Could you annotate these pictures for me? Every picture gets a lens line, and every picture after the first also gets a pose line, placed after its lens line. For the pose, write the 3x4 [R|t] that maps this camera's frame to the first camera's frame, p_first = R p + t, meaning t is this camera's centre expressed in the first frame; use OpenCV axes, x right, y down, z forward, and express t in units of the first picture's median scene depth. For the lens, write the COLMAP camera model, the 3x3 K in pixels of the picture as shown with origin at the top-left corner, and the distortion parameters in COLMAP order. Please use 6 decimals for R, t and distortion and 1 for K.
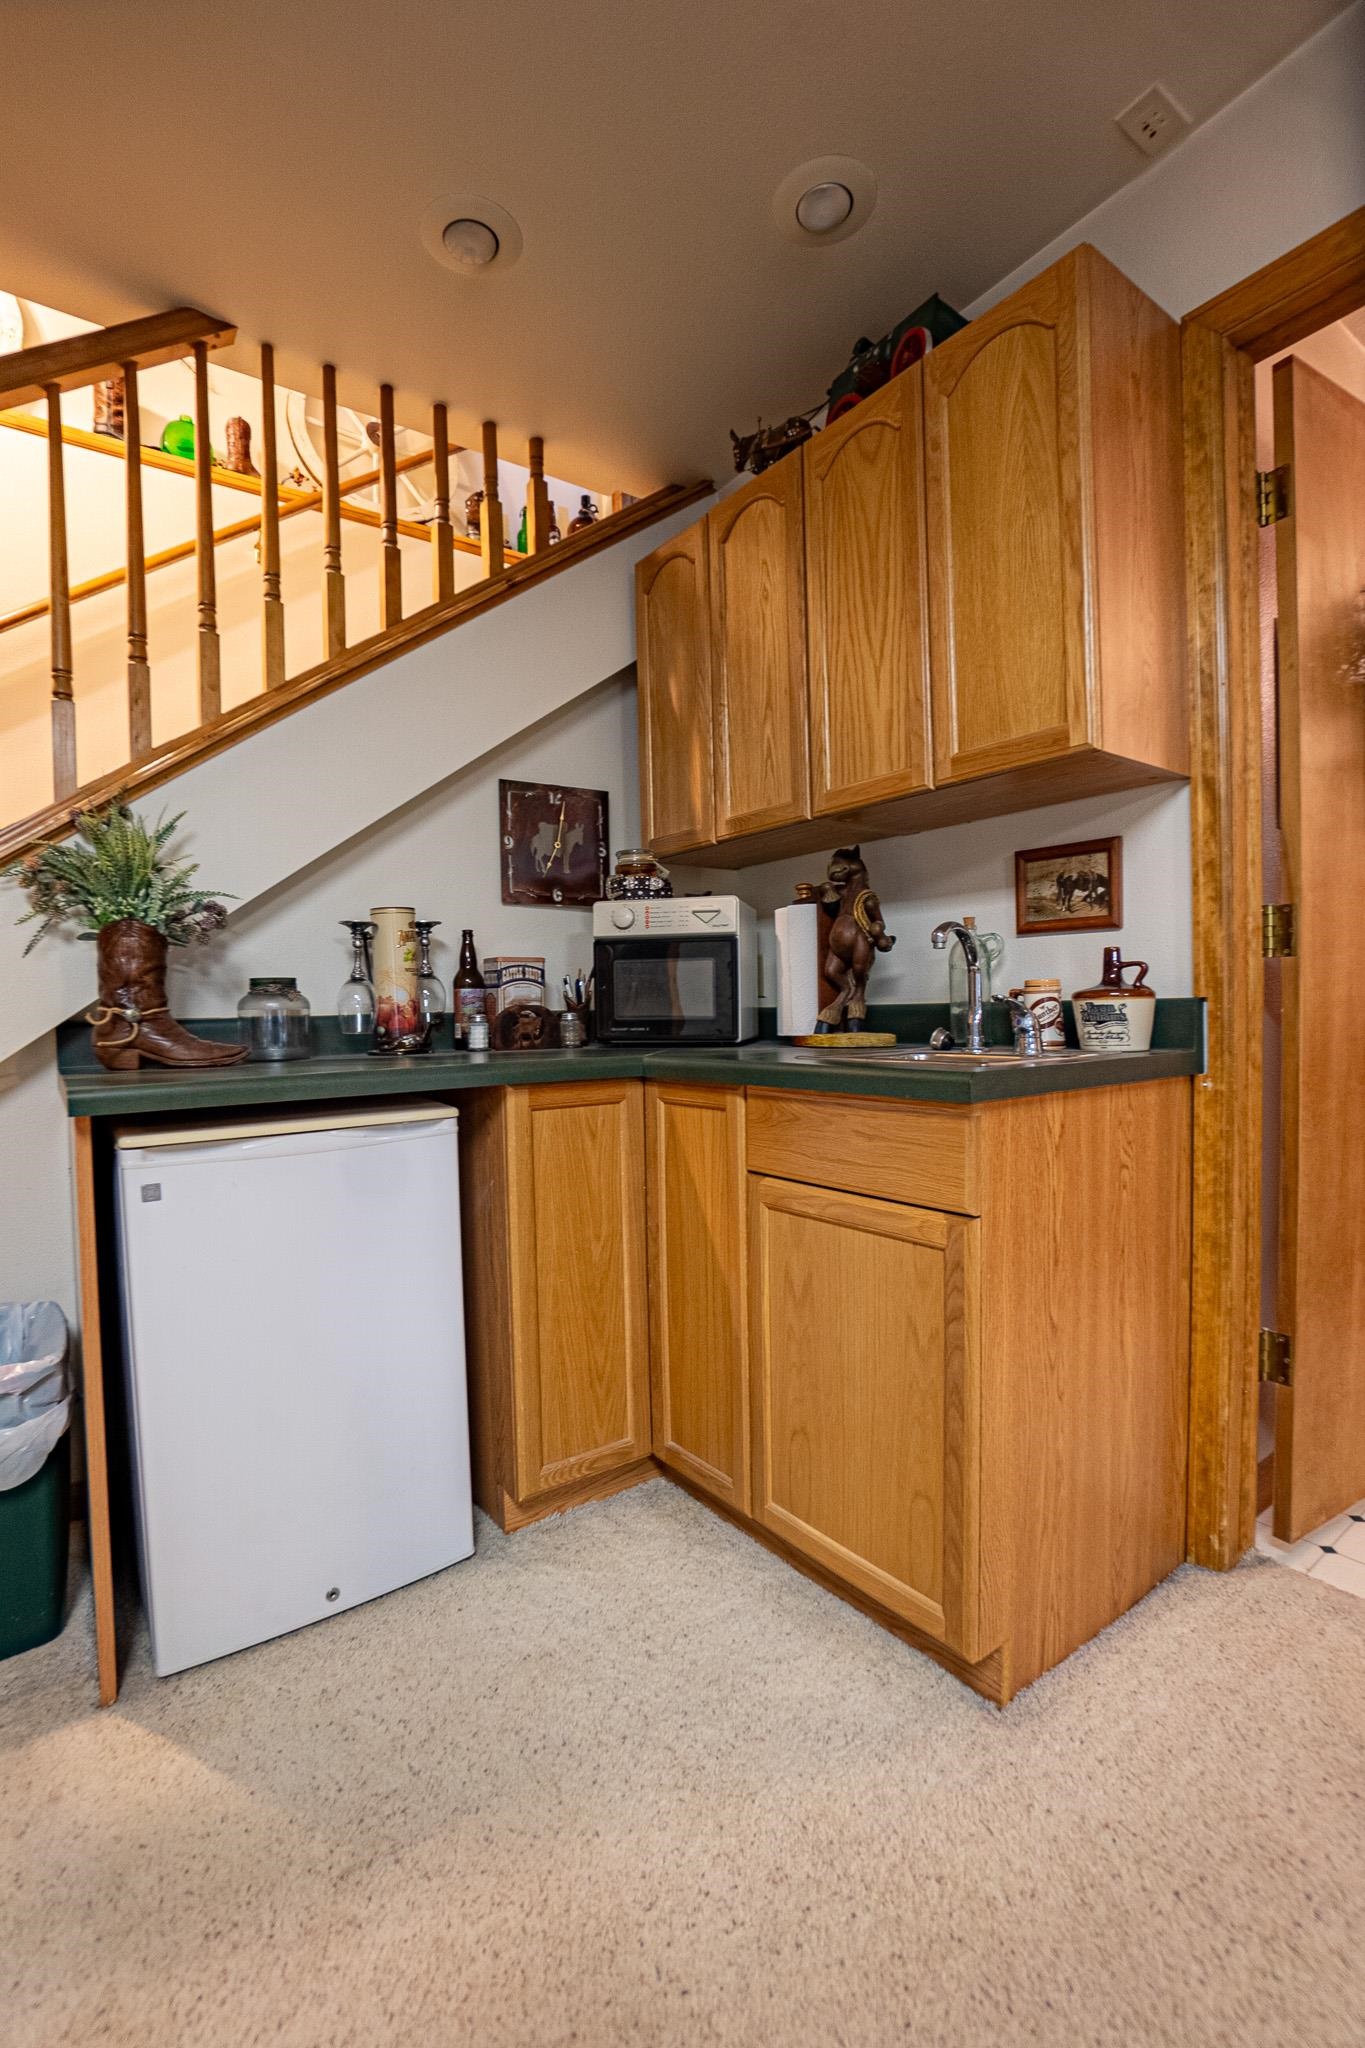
lens RADIAL K [[904.4, 0, 674.7], [0, 904.4, 1018.0], [0, 0, 1]] dist [-0.017530, -0.000019]
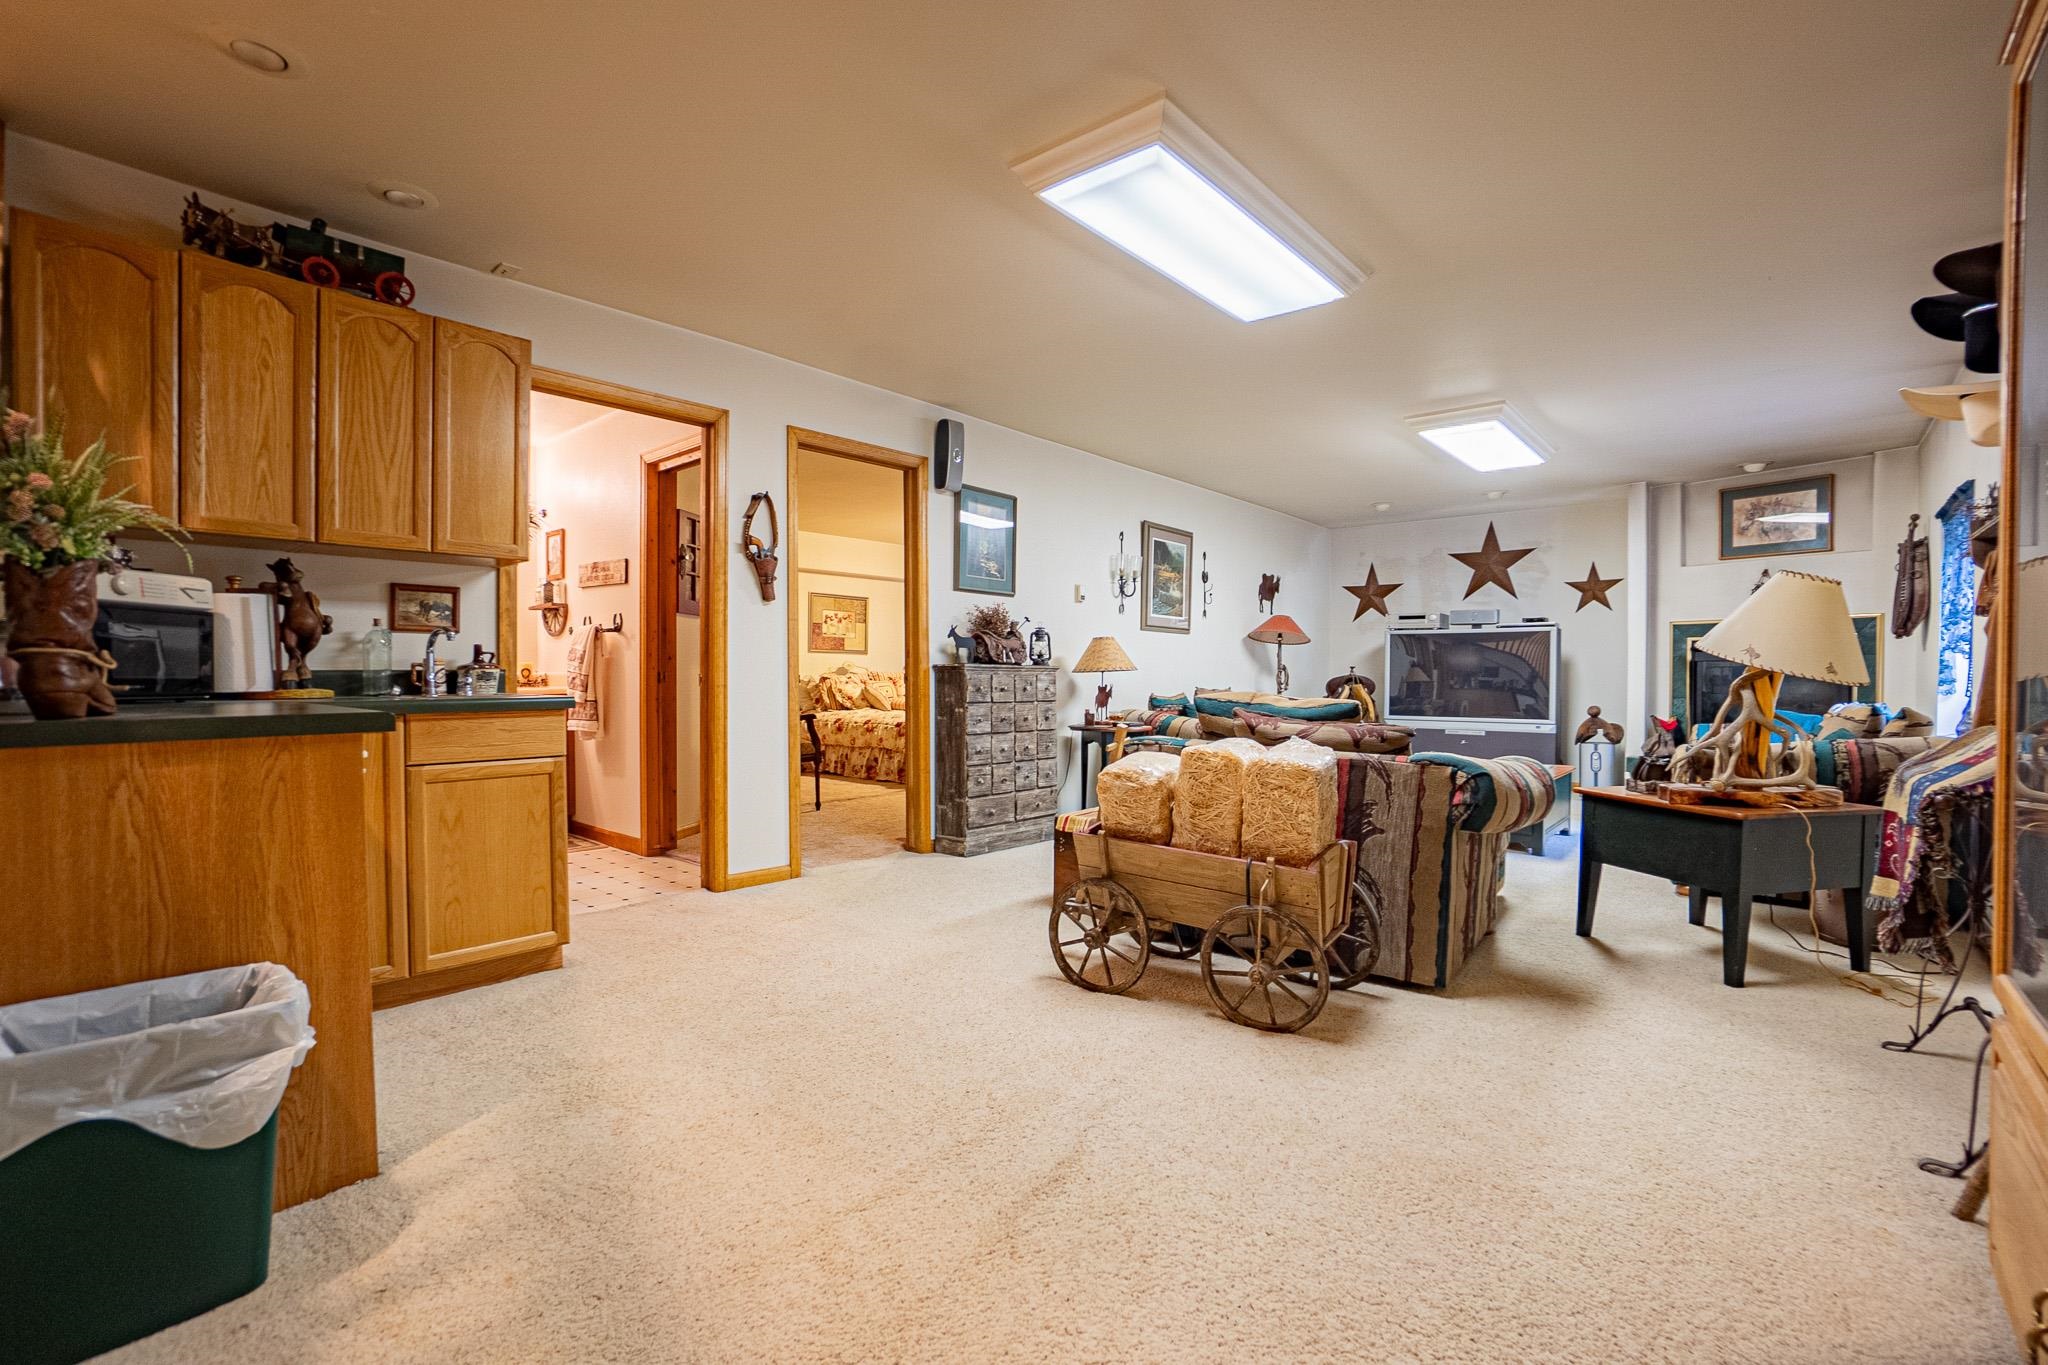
lens RADIAL K [[904.4, 0, 1027.3], [0, 904.4, 679.0], [0, 0, 1]] dist [-0.017530, -0.000019]
pose [[-0.231135, 0.012484, 0.972842, -1.480469], [0.020414, 0.999760, -0.007980, 0.035513], [-0.972708, 0.018015, -0.231334, 0.209109]]
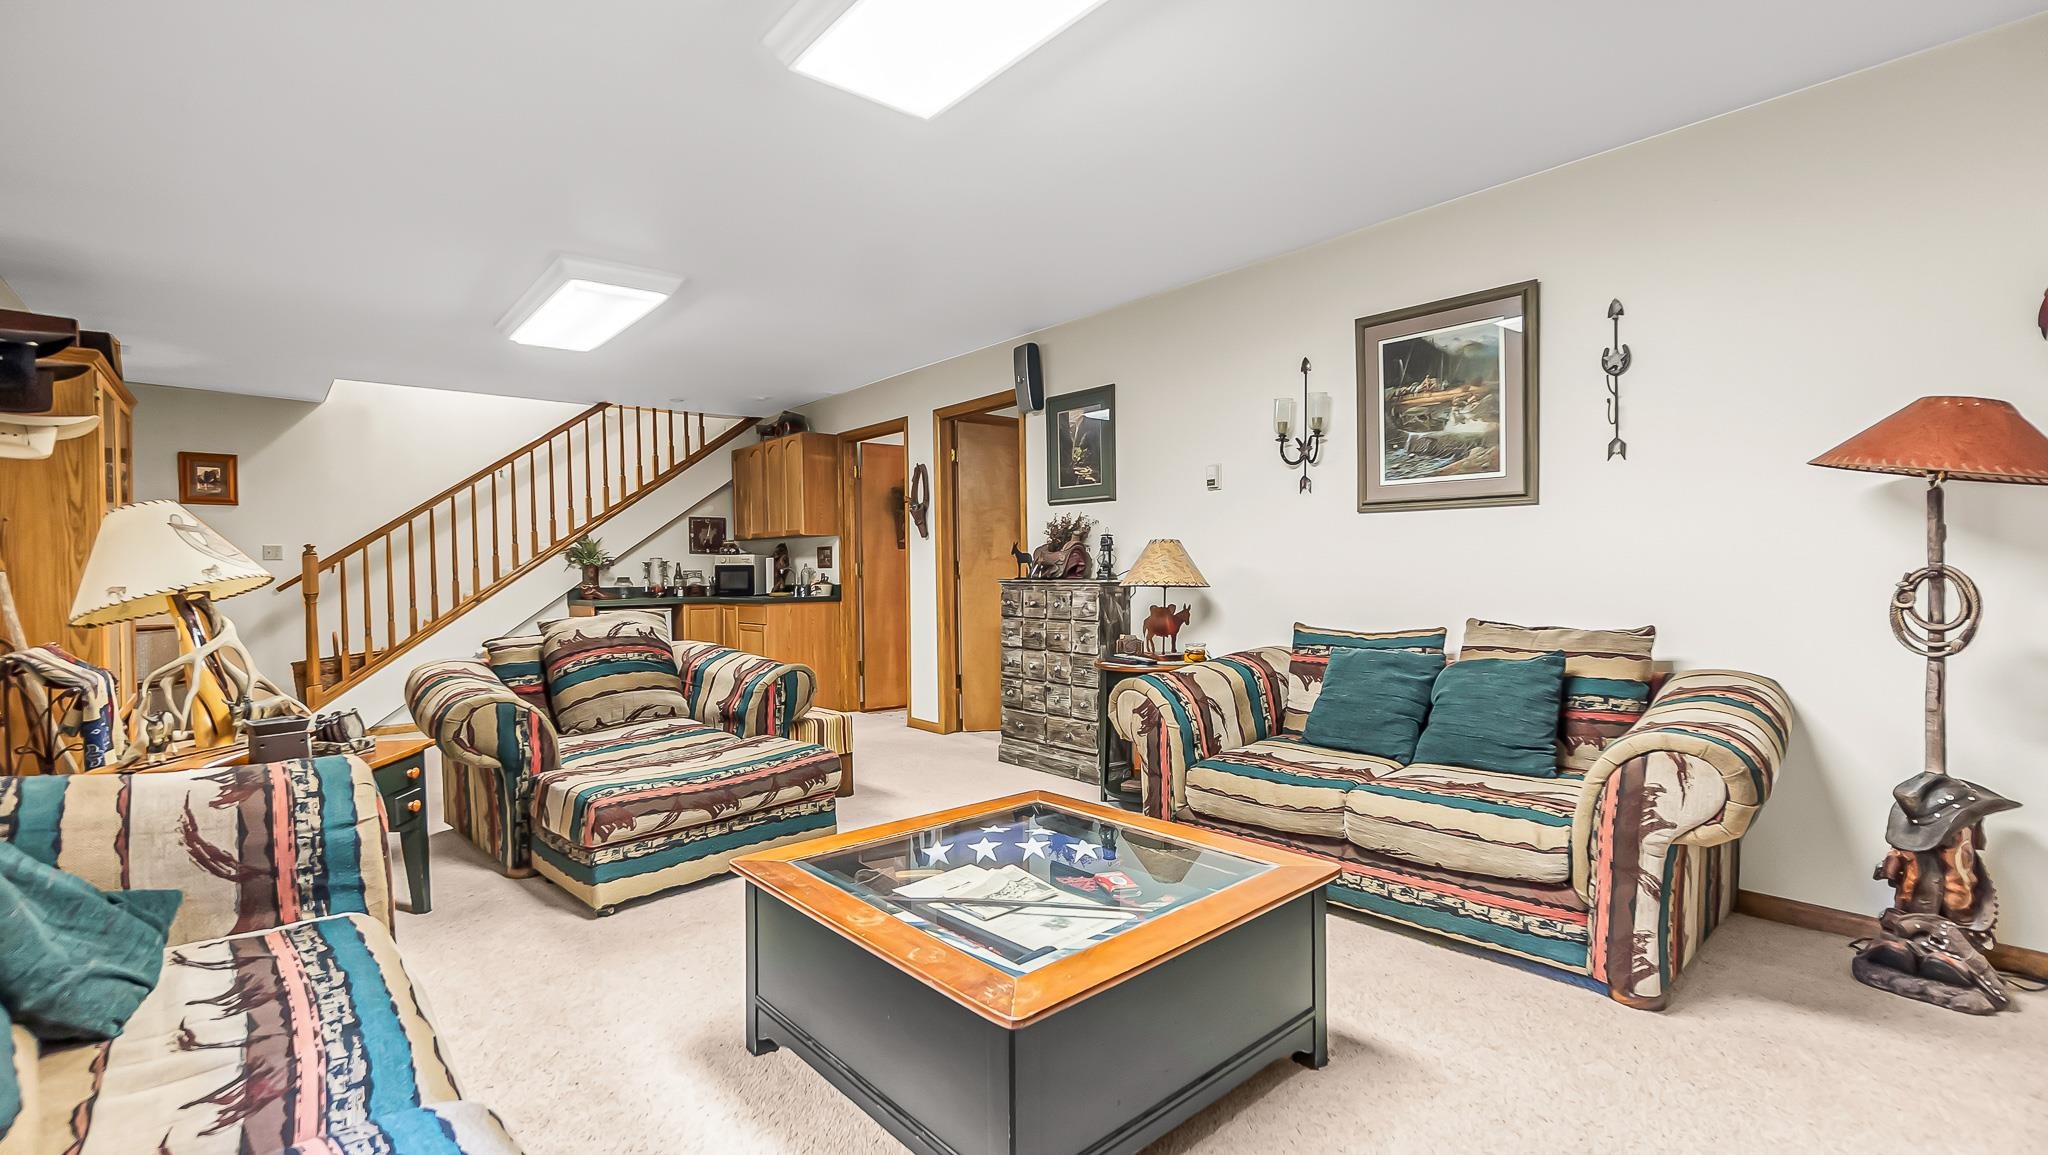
lens RADIAL K [[889.2, 0, 1035.4], [0, 889.2, 573.9], [0, 0, 1]] dist [-0.002821, 0.000469]
pose [[0.994480, 0.007426, 0.104661, 0.884341], [-0.005511, 0.999812, -0.018579, 0.002698], [-0.104780, 0.017899, 0.994334, -2.887425]]
